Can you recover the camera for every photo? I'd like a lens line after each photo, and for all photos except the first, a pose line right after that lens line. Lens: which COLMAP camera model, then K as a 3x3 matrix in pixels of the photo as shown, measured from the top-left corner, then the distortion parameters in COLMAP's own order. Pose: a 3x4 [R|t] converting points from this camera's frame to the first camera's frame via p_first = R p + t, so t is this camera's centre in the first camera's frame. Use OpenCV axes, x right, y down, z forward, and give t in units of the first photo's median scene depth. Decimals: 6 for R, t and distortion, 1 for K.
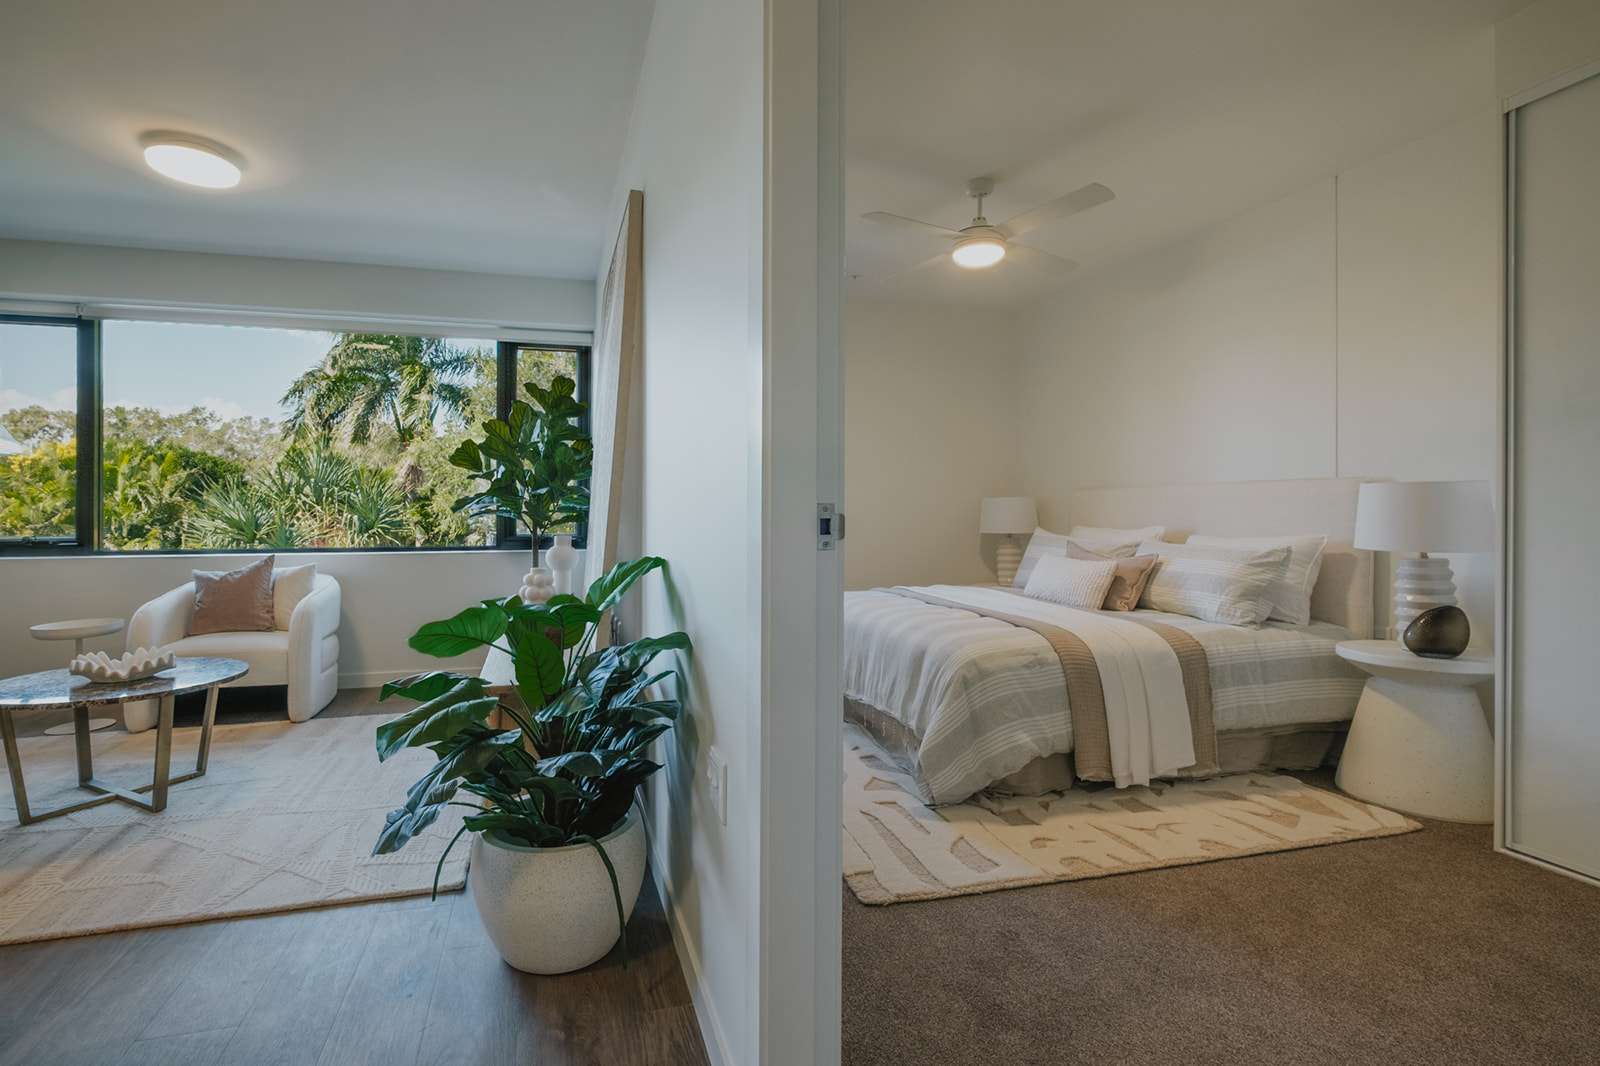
lens RADIAL K [[764.1, 0, 799.8], [0, 764.1, 522.9], [0, 0, 1]] dist [0.001029, 0.000622]
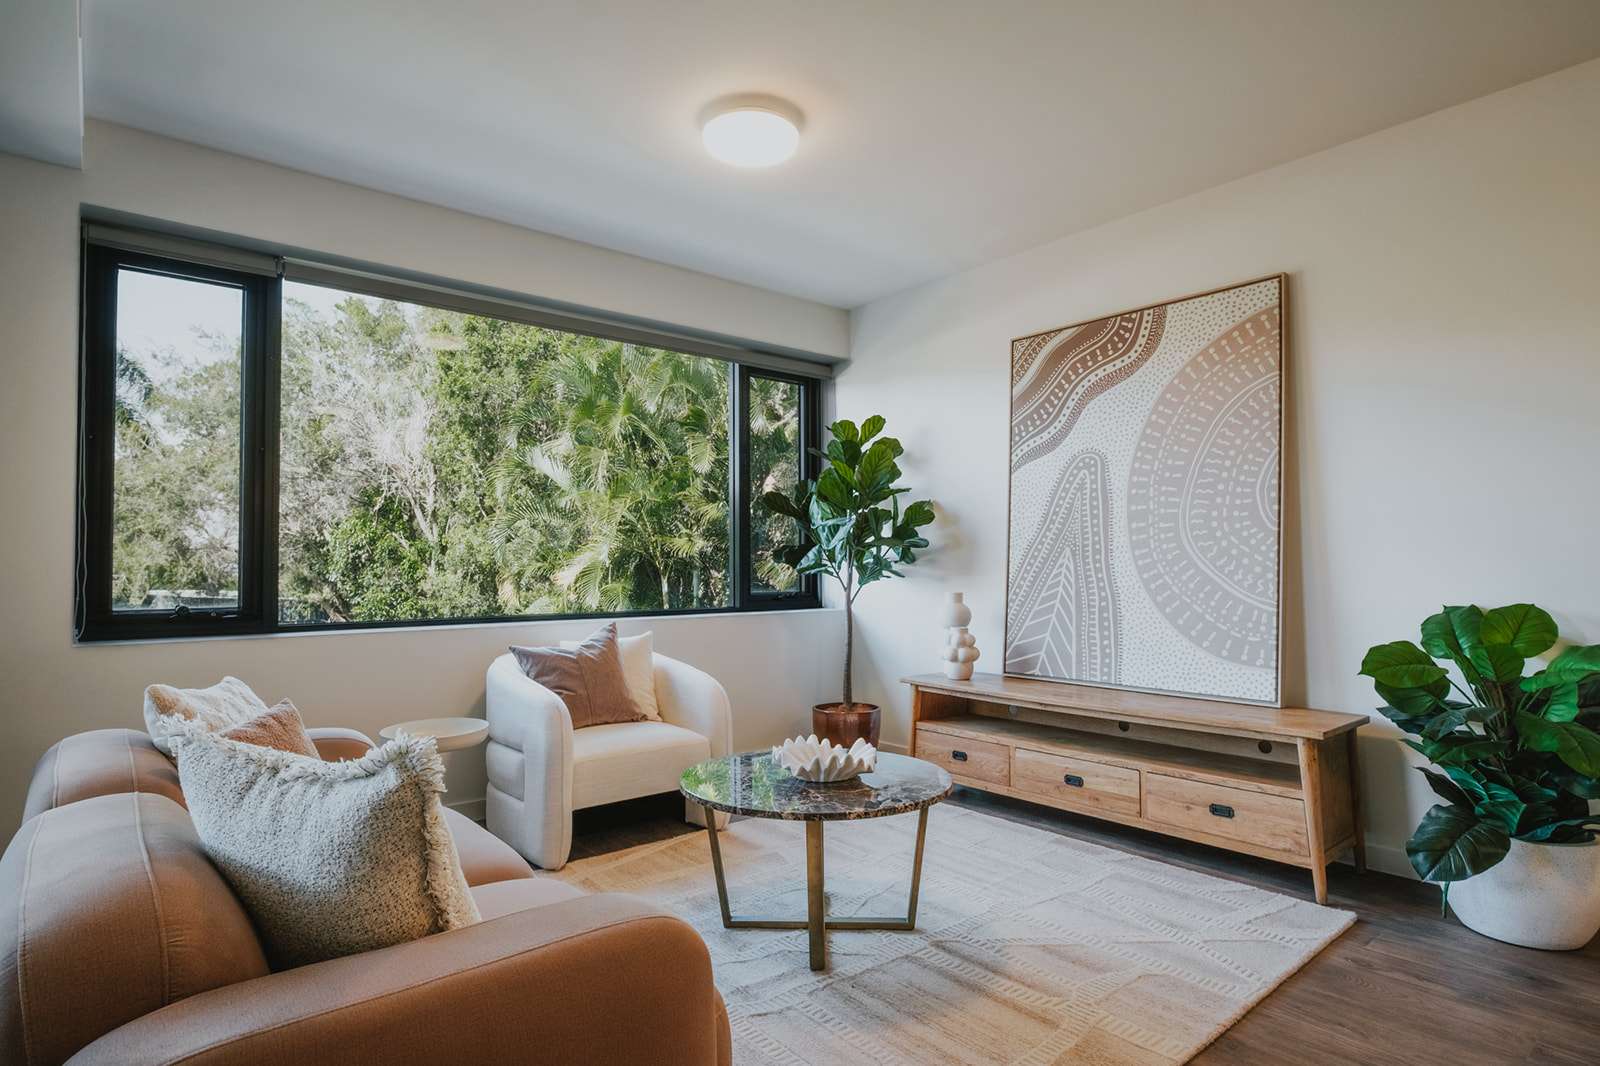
lens RADIAL K [[869.4, 0, 798.0], [0, 869.4, 539.1], [0, 0, 1]] dist [-0.004356, -0.000686]
pose [[0.901356, 0.009717, 0.432970, -1.410586], [0.007676, 0.999233, -0.038407, -0.010032], [-0.433011, 0.037941, 0.900590, 0.195334]]
